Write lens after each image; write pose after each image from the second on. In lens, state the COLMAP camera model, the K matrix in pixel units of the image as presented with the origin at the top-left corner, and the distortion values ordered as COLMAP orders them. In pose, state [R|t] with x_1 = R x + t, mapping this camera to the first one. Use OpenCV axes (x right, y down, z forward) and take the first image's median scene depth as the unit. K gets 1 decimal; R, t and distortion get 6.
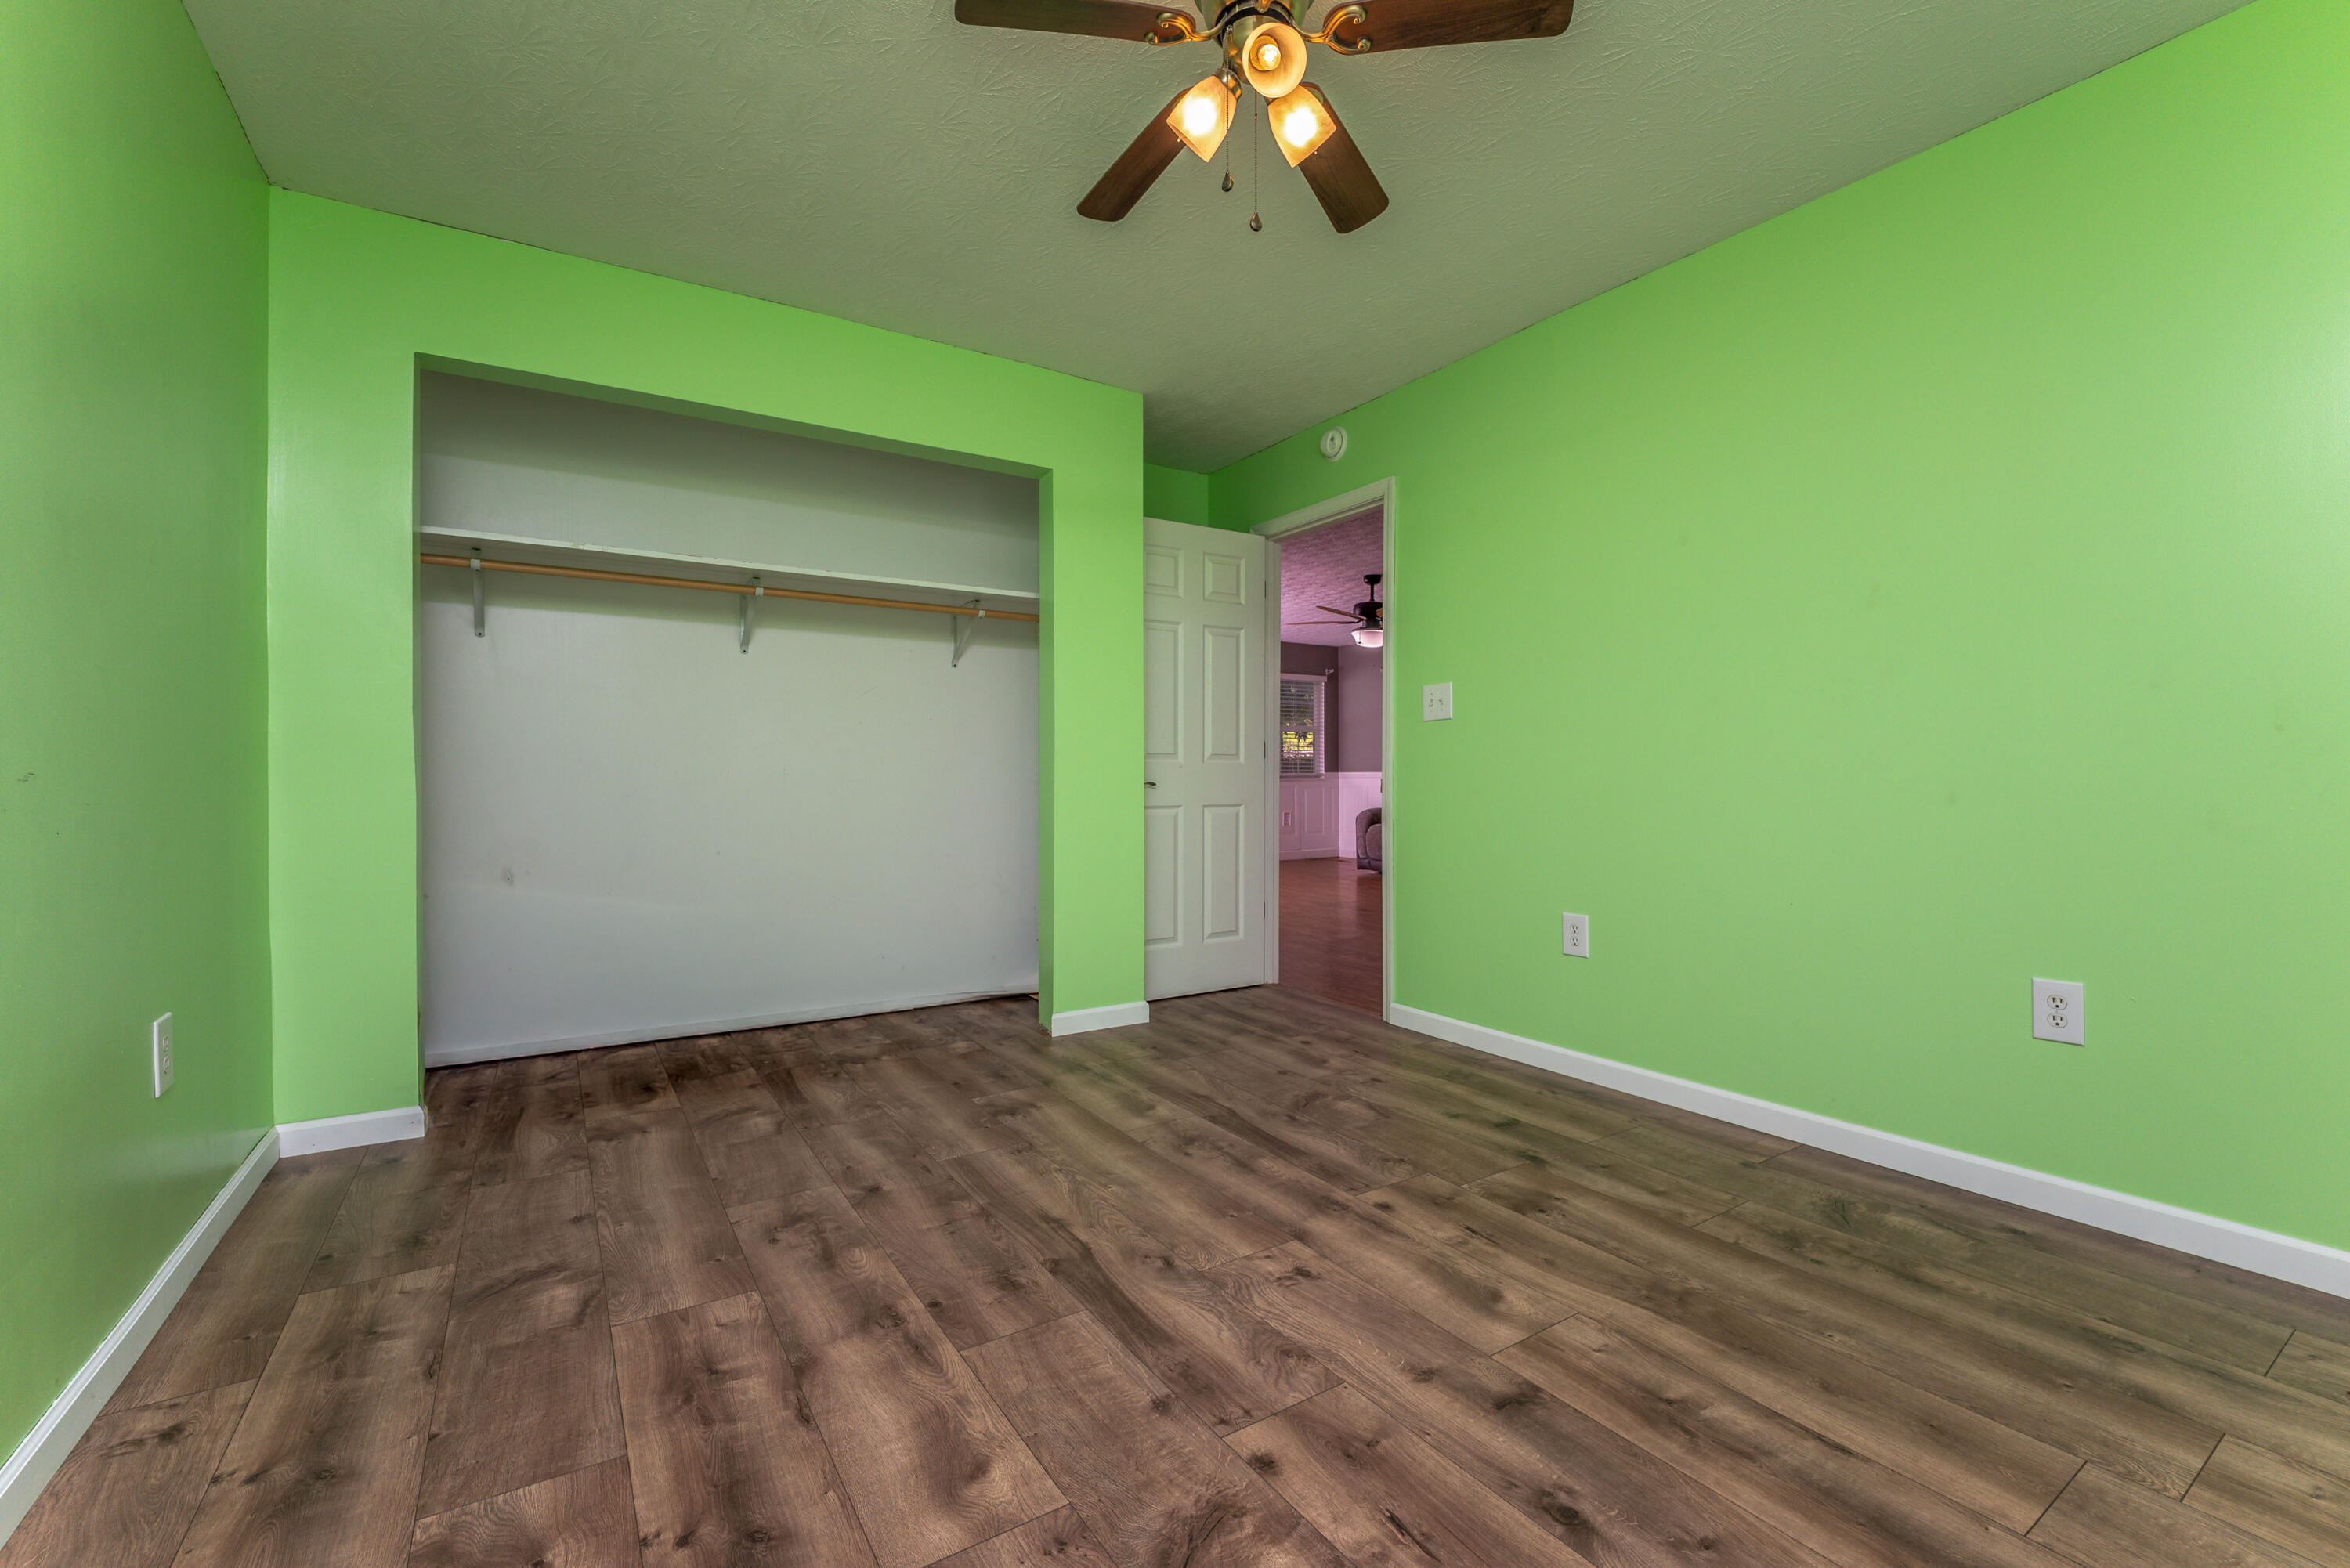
lens RADIAL K [[972.4, 0, 1171.5], [0, 972.4, 777.3], [0, 0, 1]] dist [-0.016398, 0.000404]
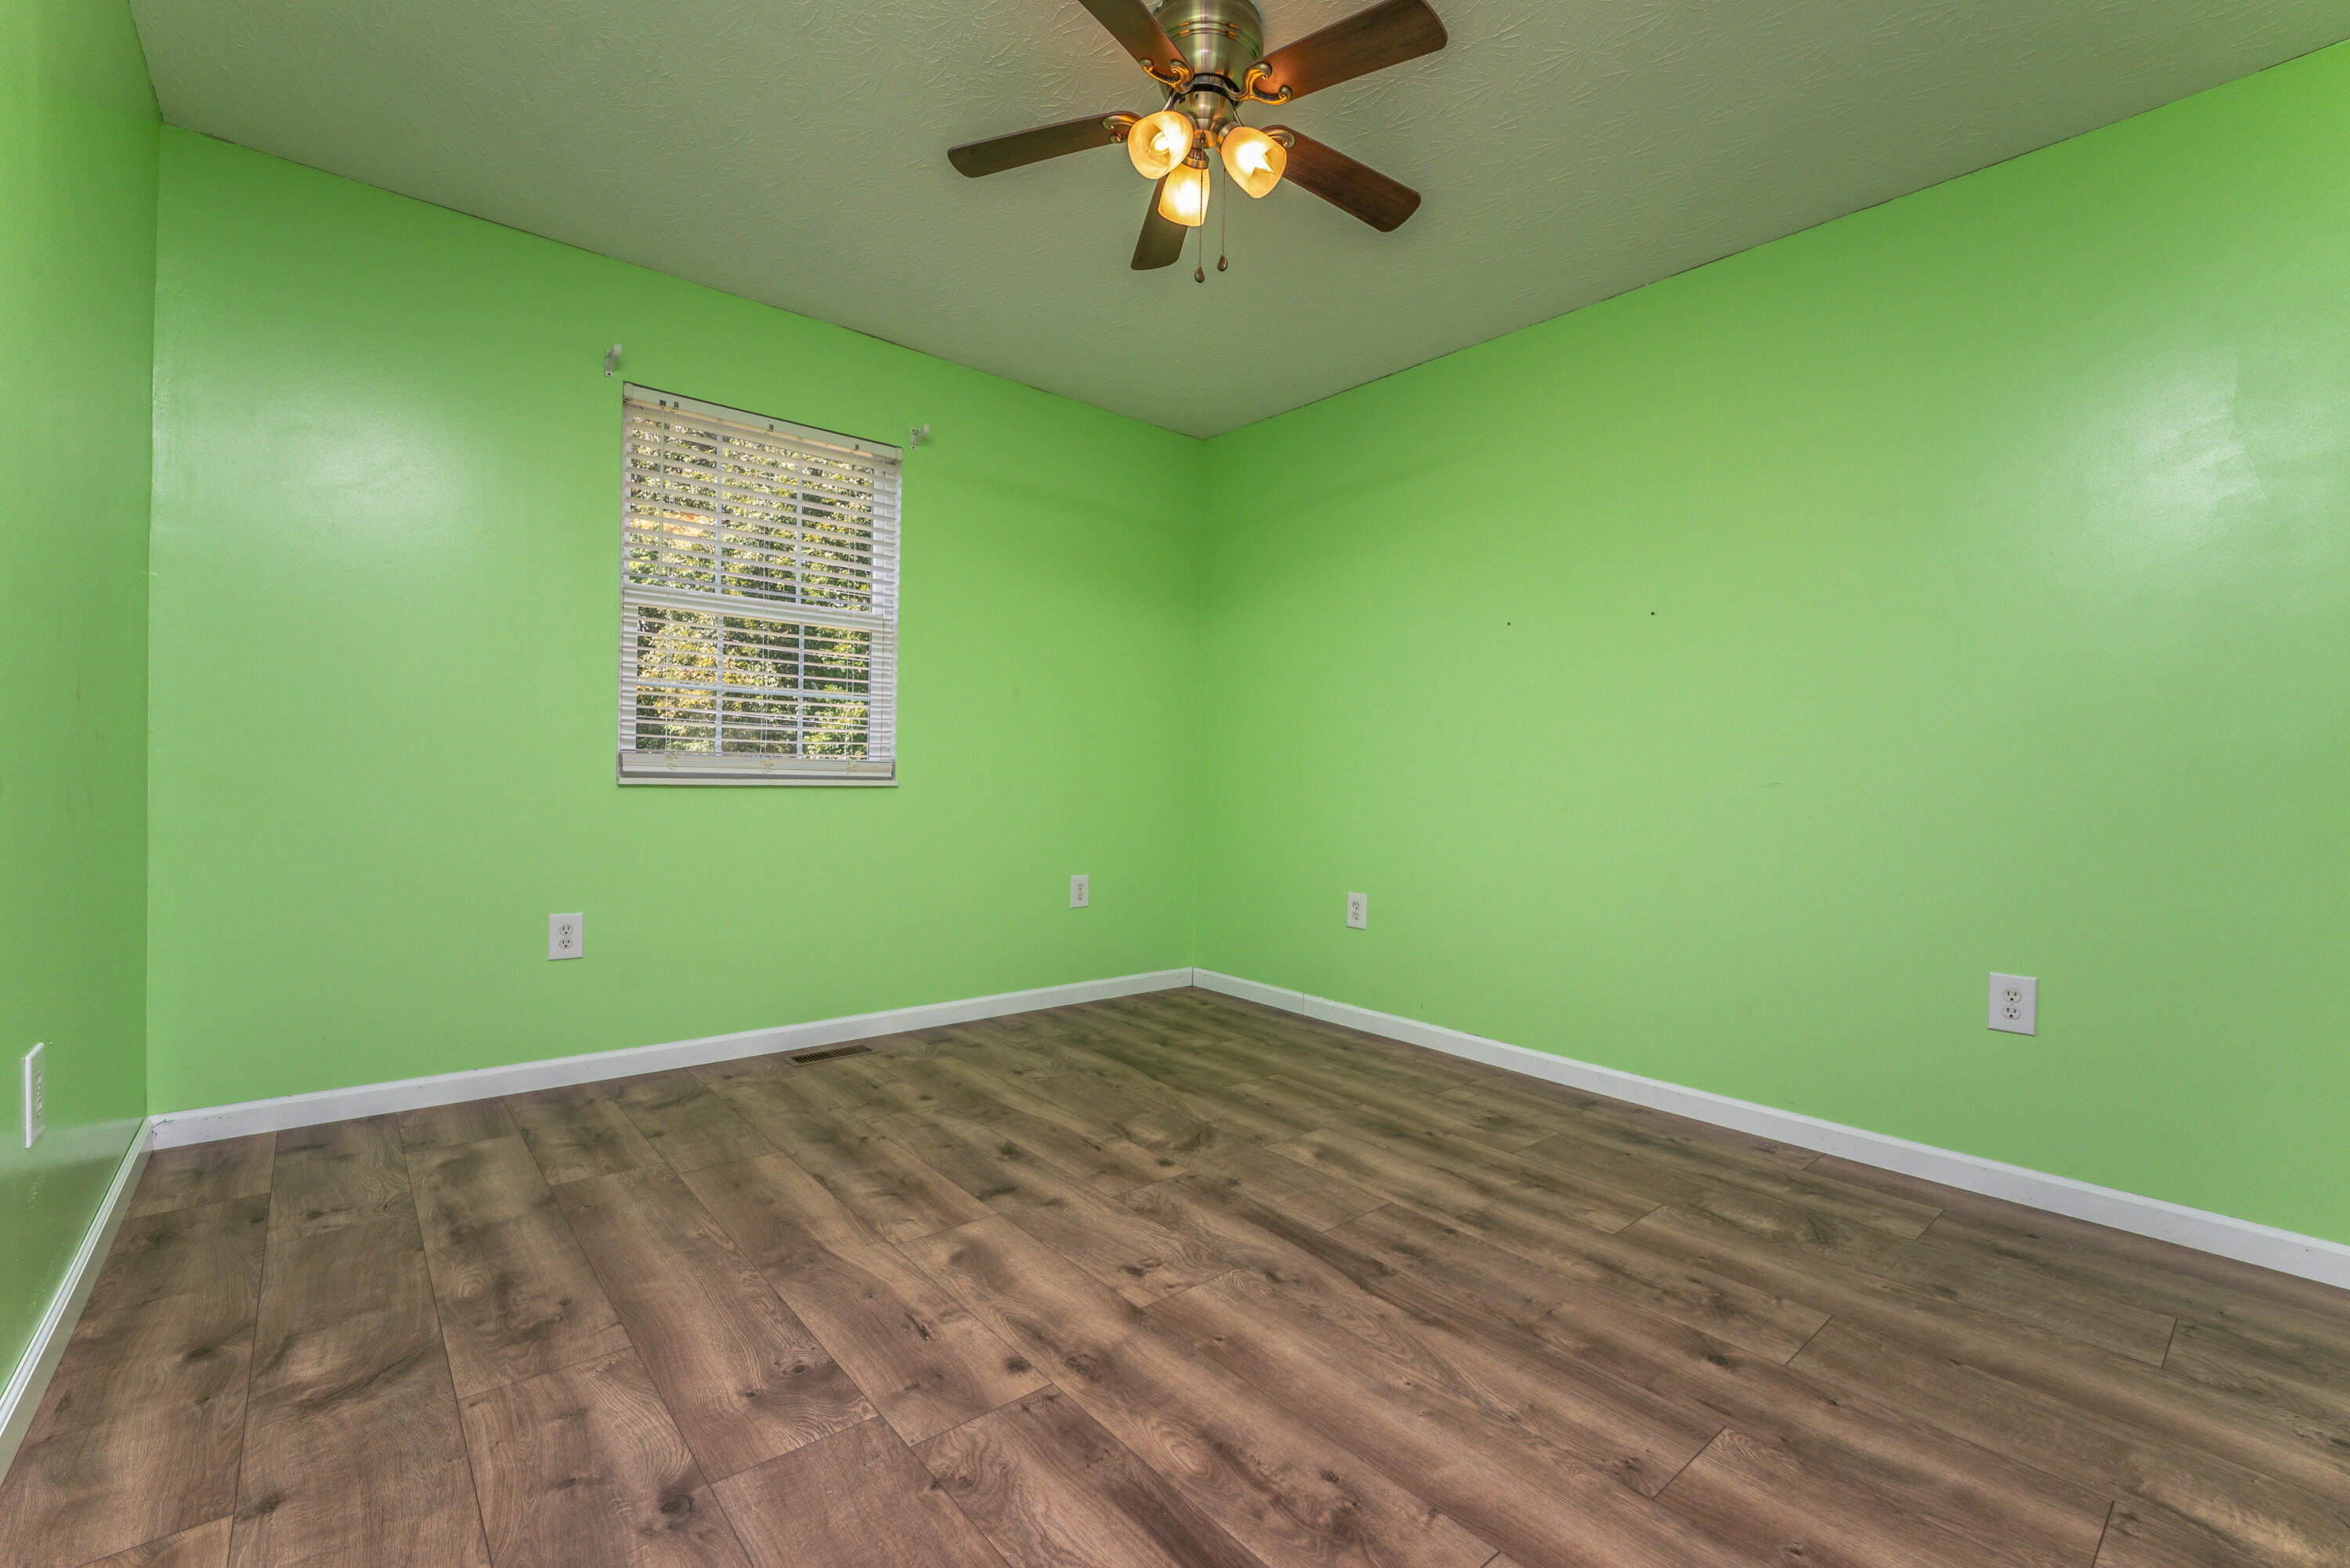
lens RADIAL K [[972.4, 0, 1171.5], [0, 972.4, 777.3], [0, 0, 1]] dist [-0.016398, 0.000404]
pose [[-0.991140, -0.018728, -0.131494, 0.237842], [-0.019462, 0.999801, 0.004301, -0.002963], [0.131387, 0.006822, -0.991308, 1.977034]]
